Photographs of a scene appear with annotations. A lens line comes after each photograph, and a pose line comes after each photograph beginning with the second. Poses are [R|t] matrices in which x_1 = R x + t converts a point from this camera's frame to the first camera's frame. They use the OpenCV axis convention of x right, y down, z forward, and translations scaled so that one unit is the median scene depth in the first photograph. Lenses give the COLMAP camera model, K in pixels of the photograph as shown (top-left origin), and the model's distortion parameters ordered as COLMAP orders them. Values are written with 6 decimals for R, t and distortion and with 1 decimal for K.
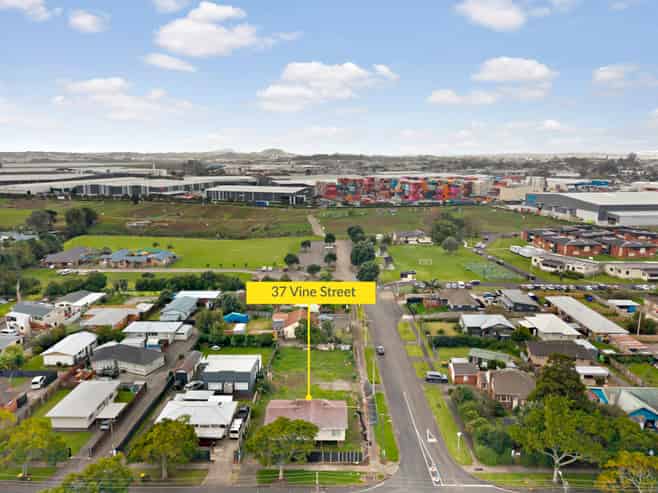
lens RADIAL K [[470.6, 0, 329.0], [0, 470.6, 246.5], [0, 0, 1]] dist [0.062644, -0.078731]
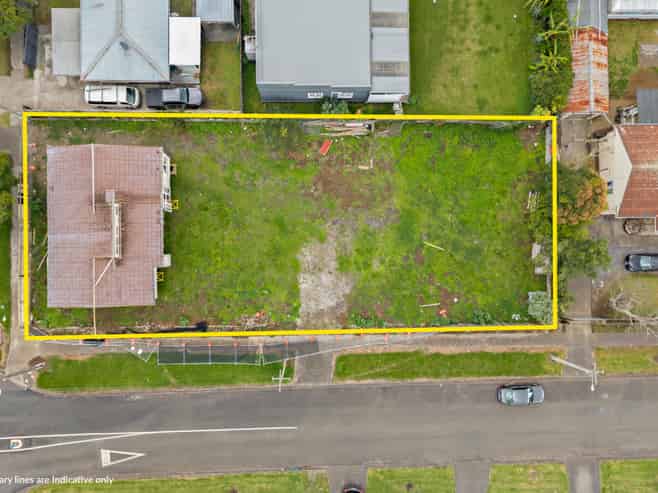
lens RADIAL K [[470.6, 0, 329.0], [0, 470.6, 246.5], [0, 0, 1]] dist [0.062644, -0.078731]
pose [[0.025101, 0.999501, -0.019201, -0.005562], [-0.214074, 0.024135, 0.976519, -0.112691], [0.976495, -0.020401, 0.214573, 0.666493]]
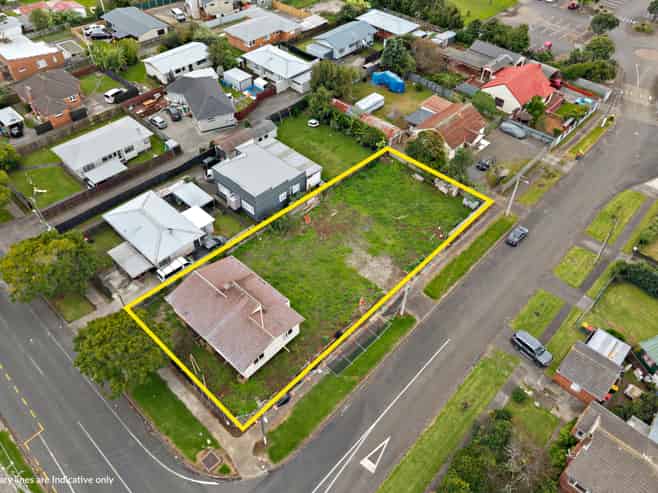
lens RADIAL K [[470.6, 0, 329.0], [0, 470.6, 246.5], [0, 0, 1]] dist [0.062644, -0.078731]
pose [[0.739765, 0.499558, -0.450765, 0.180820], [-0.140939, 0.770099, 0.622160, -0.085393], [0.657939, -0.396722, 0.640100, 0.413210]]
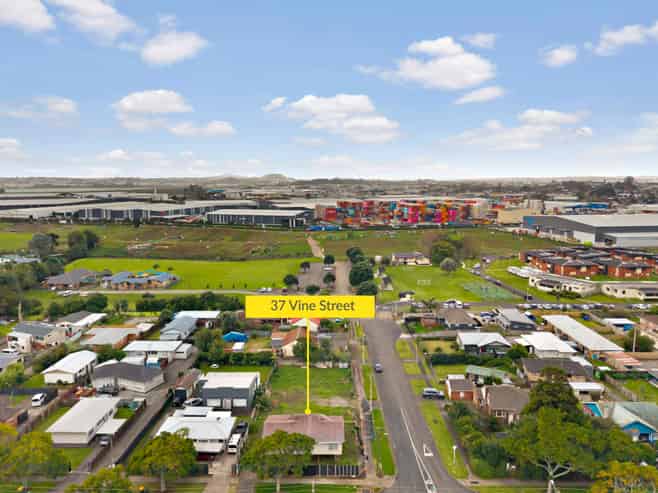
lens RADIAL K [[470.6, 0, 329.0], [0, 470.6, 246.5], [0, 0, 1]] dist [0.062644, -0.078731]
pose [[0.999995, -0.003241, -0.000463, 0.004615], [0.003214, 0.998737, -0.050134, 0.009617], [0.000625, 0.050132, 0.998742, -0.017873]]
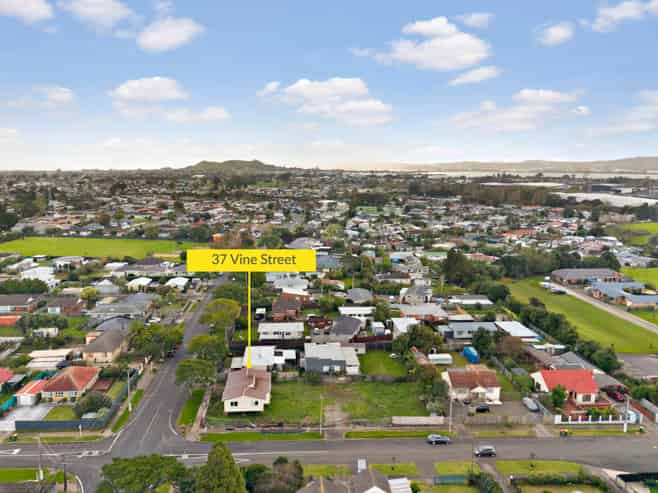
lens RADIAL K [[470.6, 0, 329.0], [0, 470.6, 246.5], [0, 0, 1]] dist [0.062644, -0.078731]
pose [[0.100448, 0.162046, -0.981657, 0.695481], [-0.192409, 0.971186, 0.140630, -0.141215], [0.976160, 0.174754, 0.128733, 0.583069]]
